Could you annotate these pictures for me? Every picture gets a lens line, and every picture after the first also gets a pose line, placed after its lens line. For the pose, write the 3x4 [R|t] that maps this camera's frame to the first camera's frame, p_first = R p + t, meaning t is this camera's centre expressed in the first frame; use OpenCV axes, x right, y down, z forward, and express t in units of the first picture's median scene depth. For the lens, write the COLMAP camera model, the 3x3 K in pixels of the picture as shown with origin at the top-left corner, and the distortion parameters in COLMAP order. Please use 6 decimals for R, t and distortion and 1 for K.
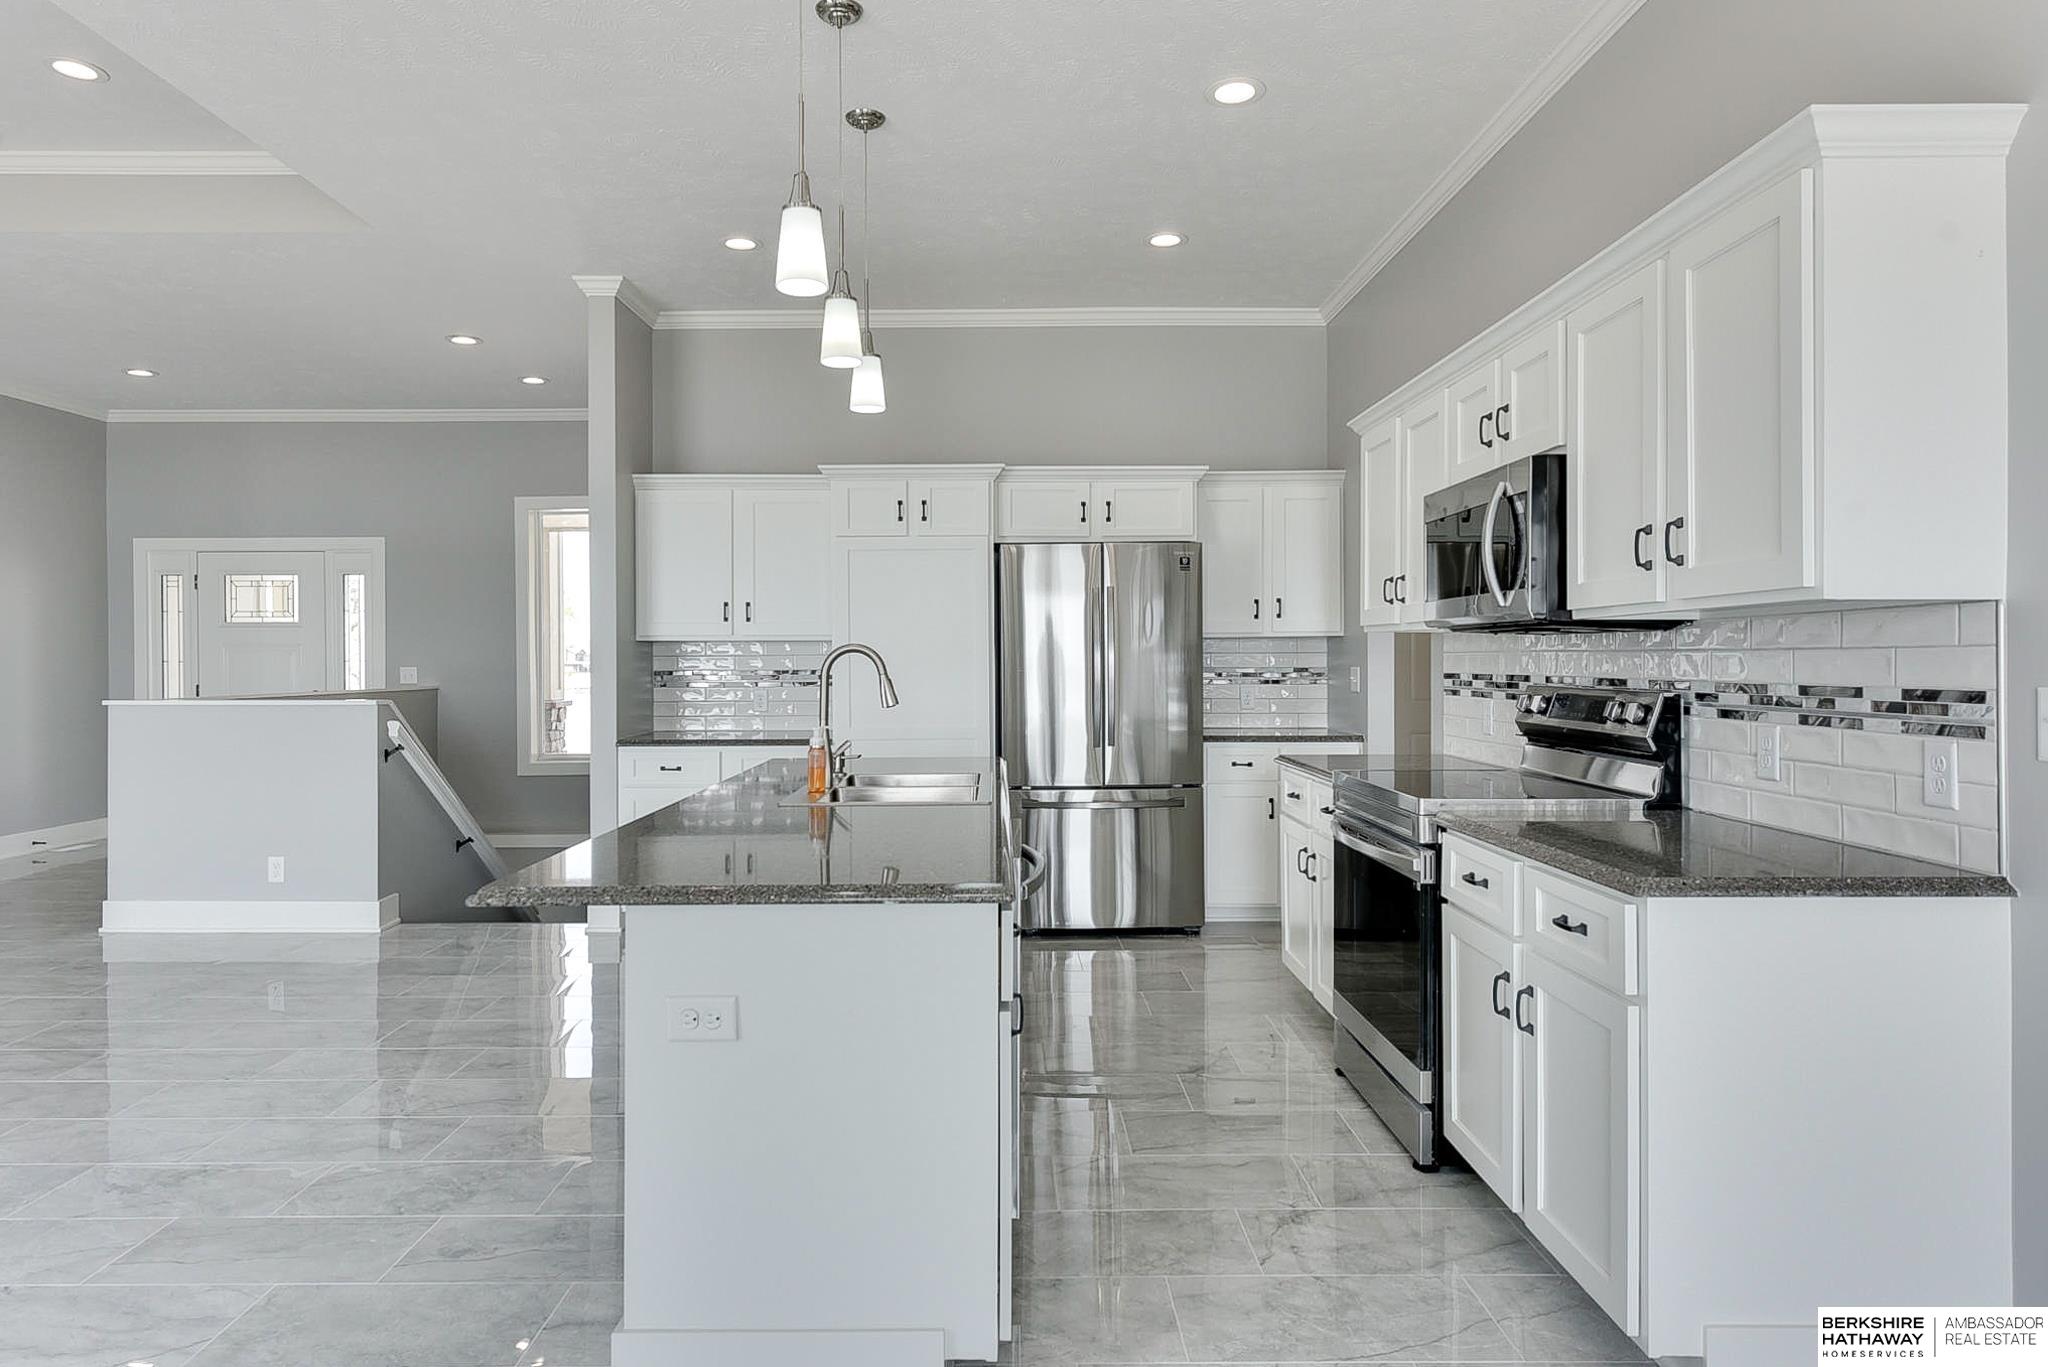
lens RADIAL K [[1210.2, 0, 1001.2], [0, 1210.2, 660.2], [0, 0, 1]] dist [-0.001546, 0.001045]
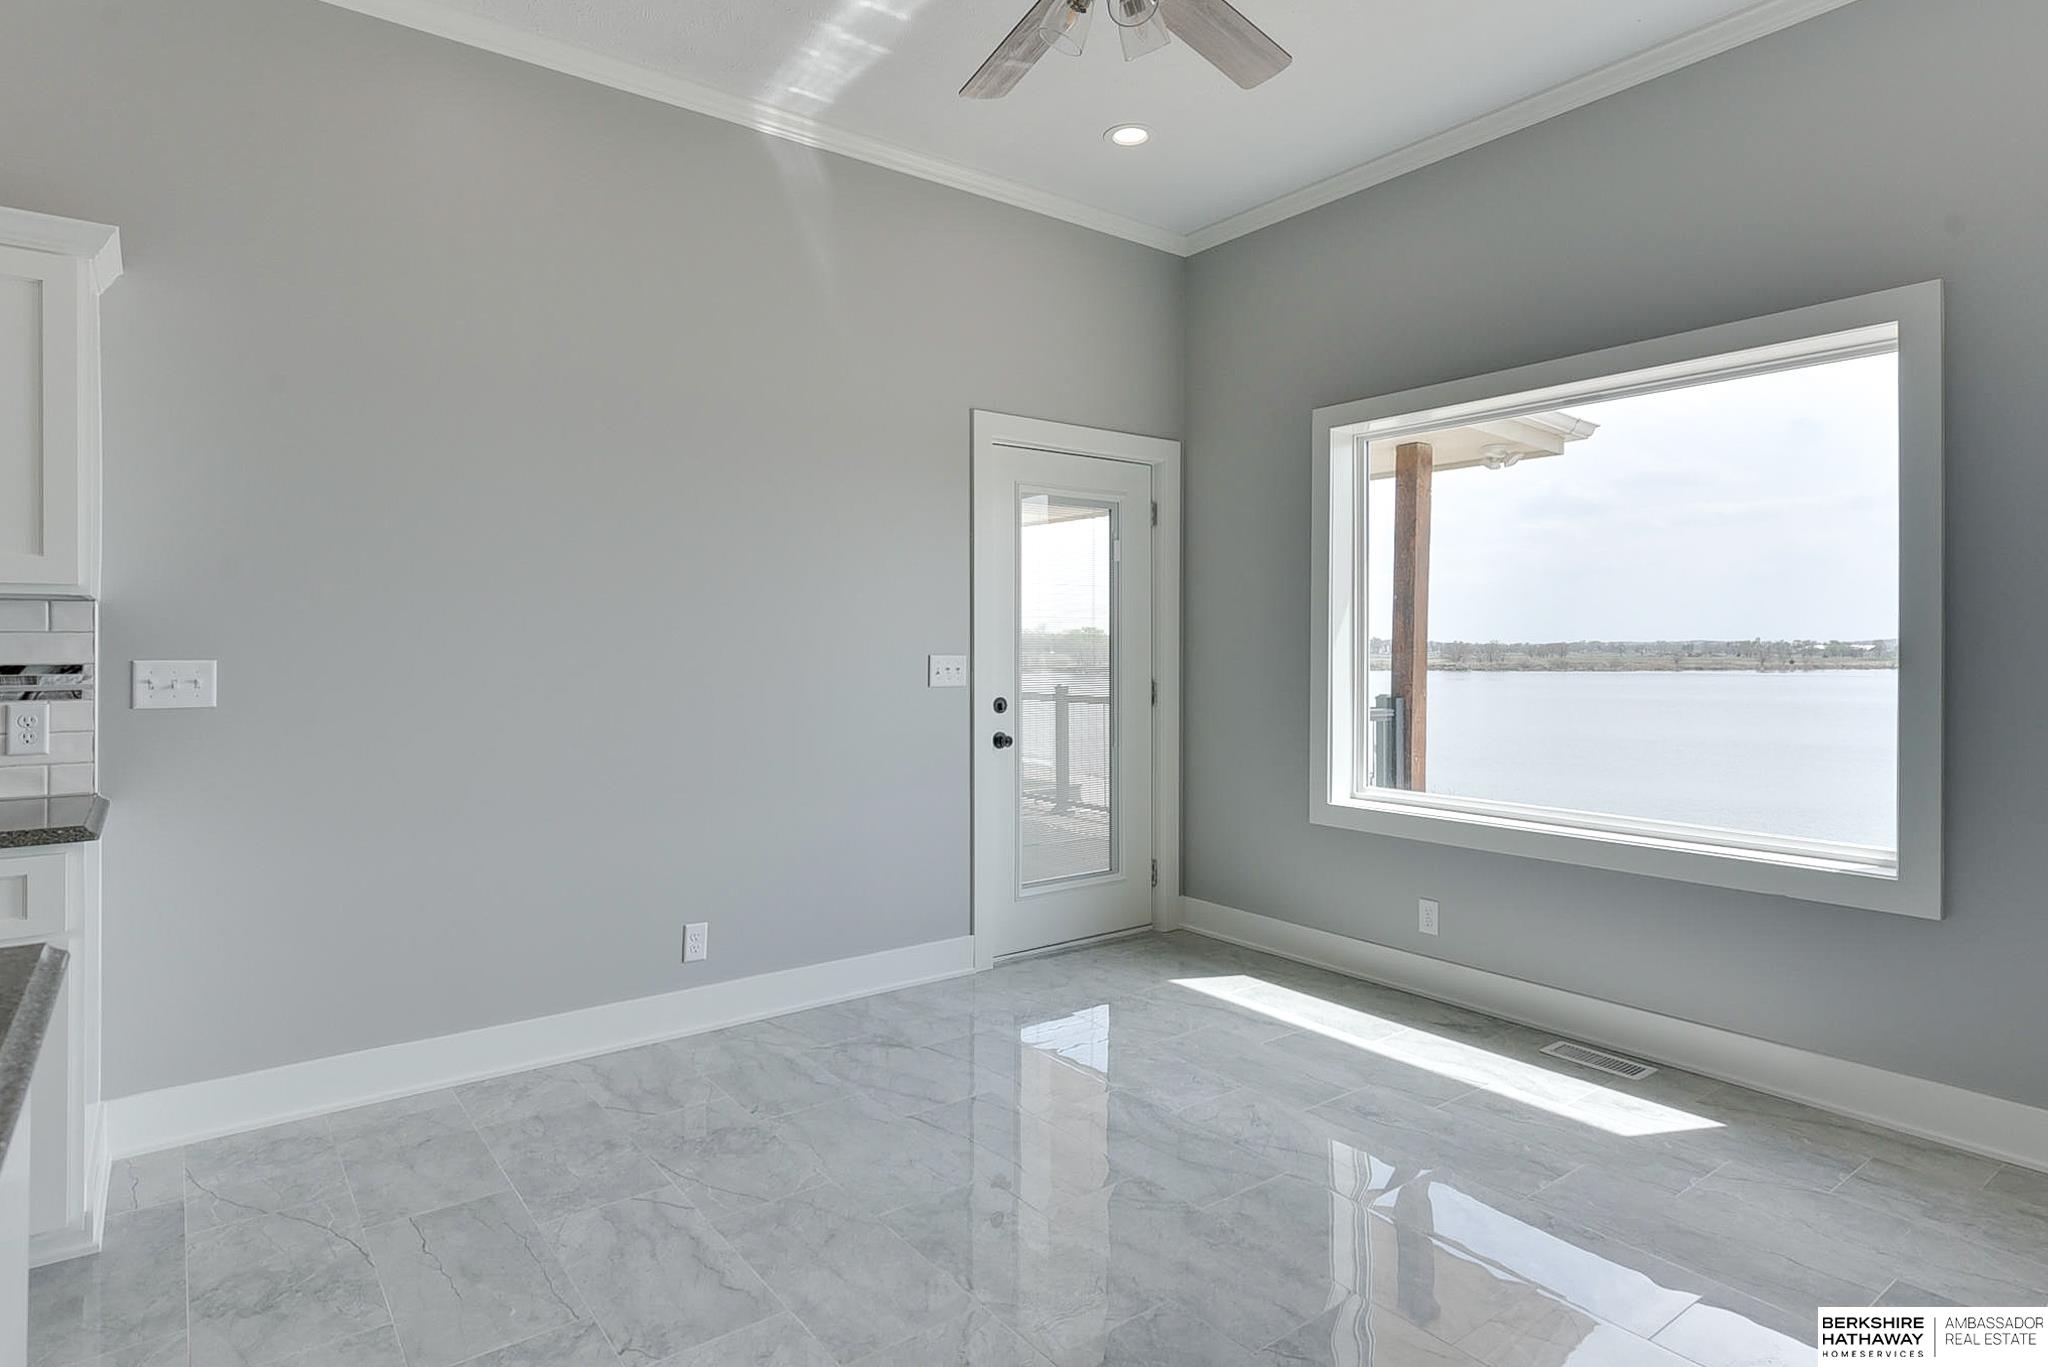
lens RADIAL K [[1109.3, 0, 1018.1], [0, 1109.3, 639.6], [0, 0, 1]] dist [0.000476, -0.000792]
pose [[-0.599884, 0.006708, 0.800059, -0.436033], [0.001486, 0.999972, -0.007271, 0.003900], [-0.800085, -0.003173, -0.599878, 0.457835]]
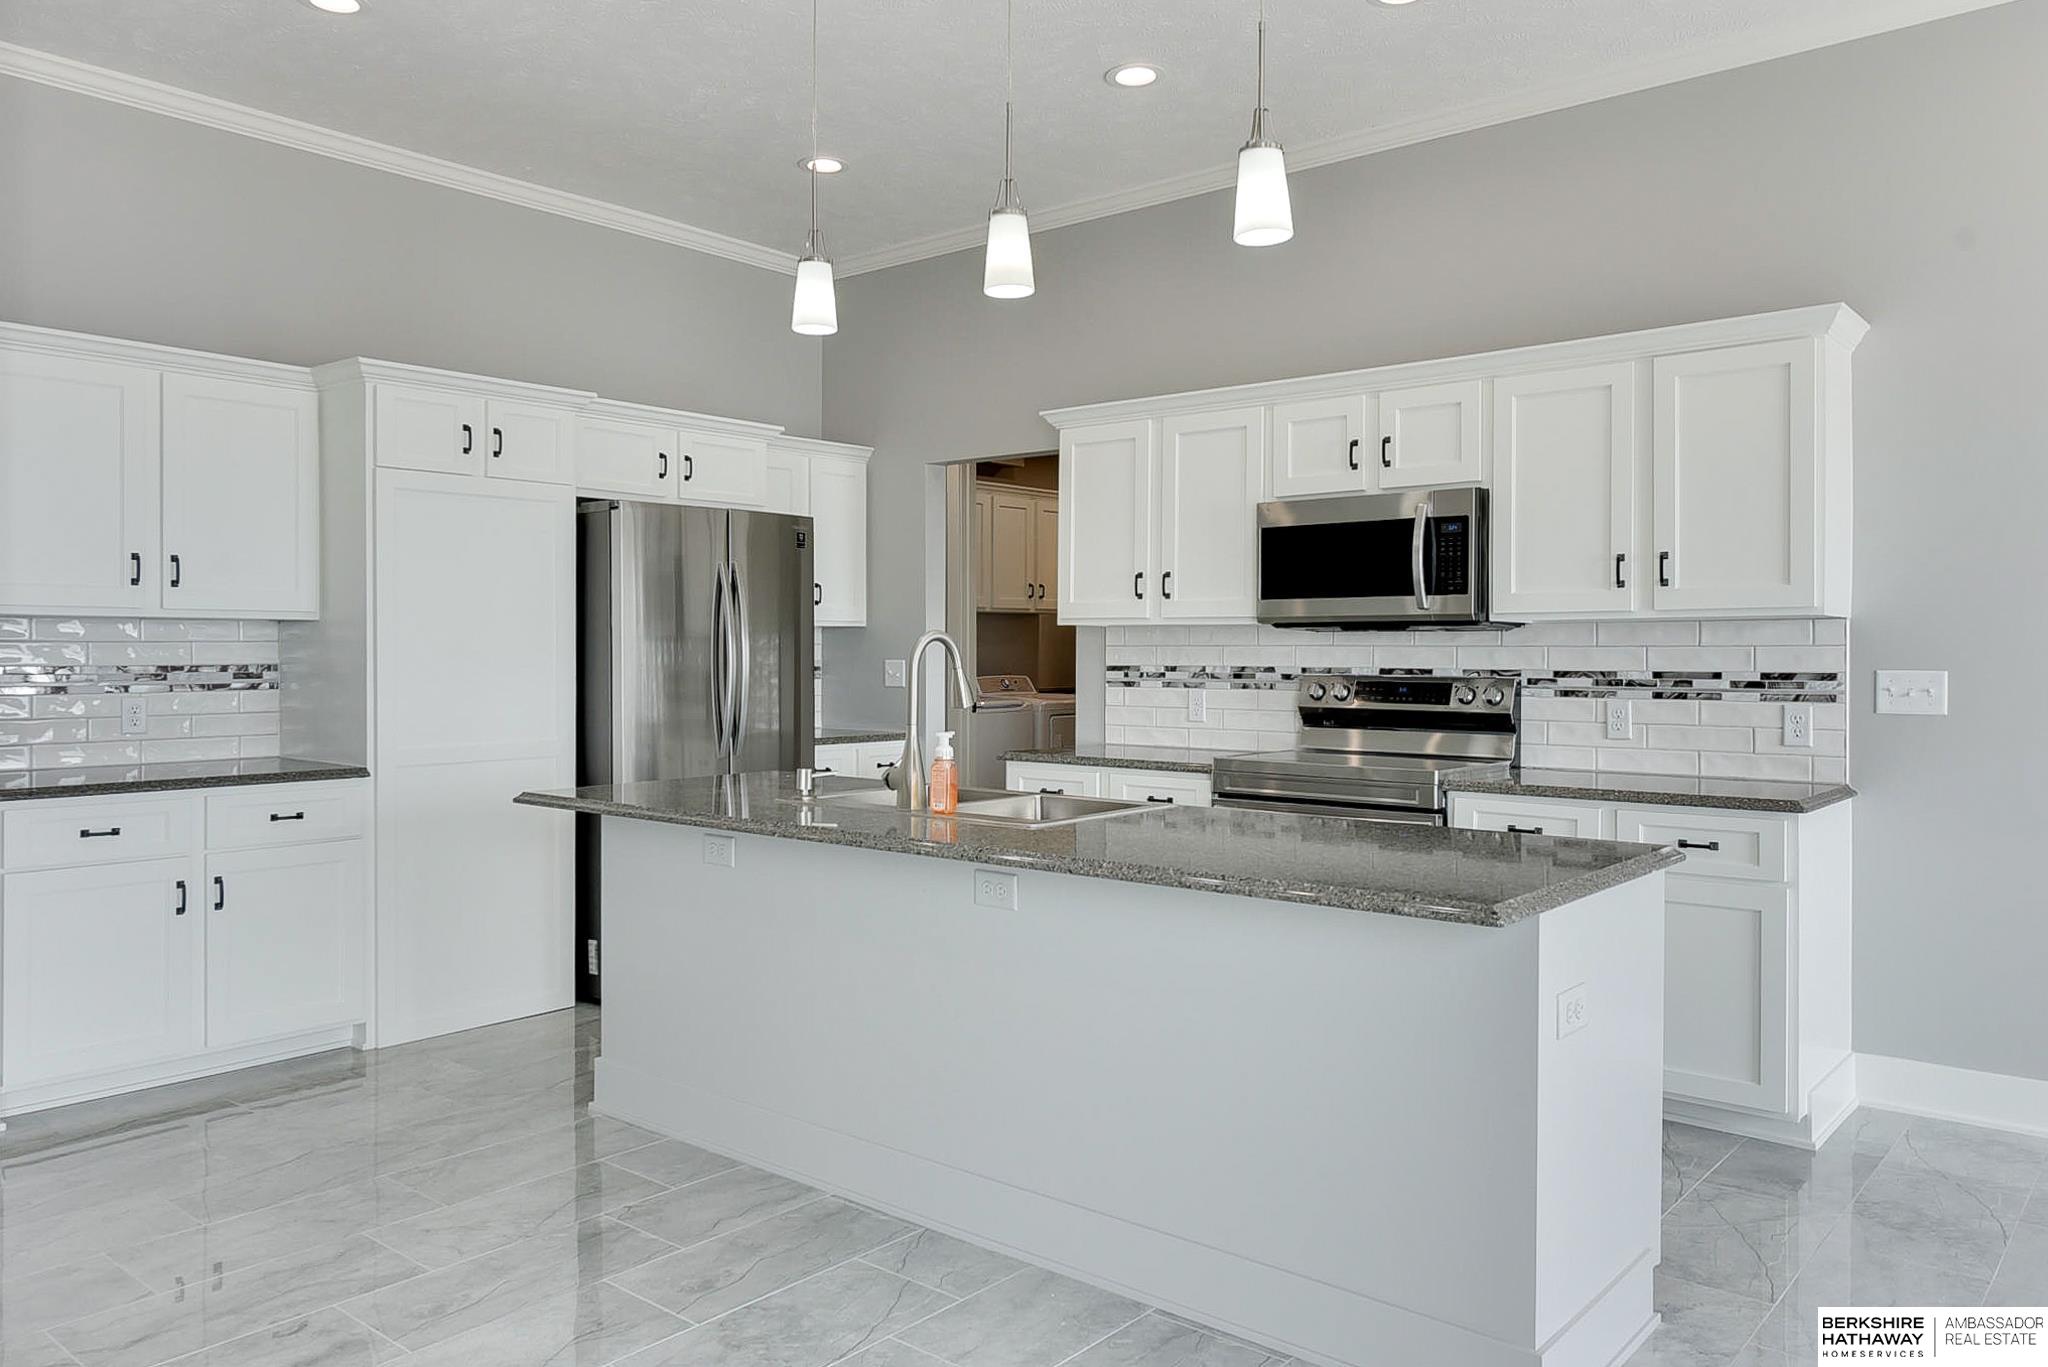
lens RADIAL K [[1465.2, 0, 996.8], [0, 1465.2, 673.1], [0, 0, 1]] dist [0.003784, 0.002018]
pose [[0.656471, -0.006718, 0.754321, -0.725204], [-0.003196, 0.999927, 0.011686, 0.003047], [-0.754345, -0.010082, 0.656401, 0.280595]]
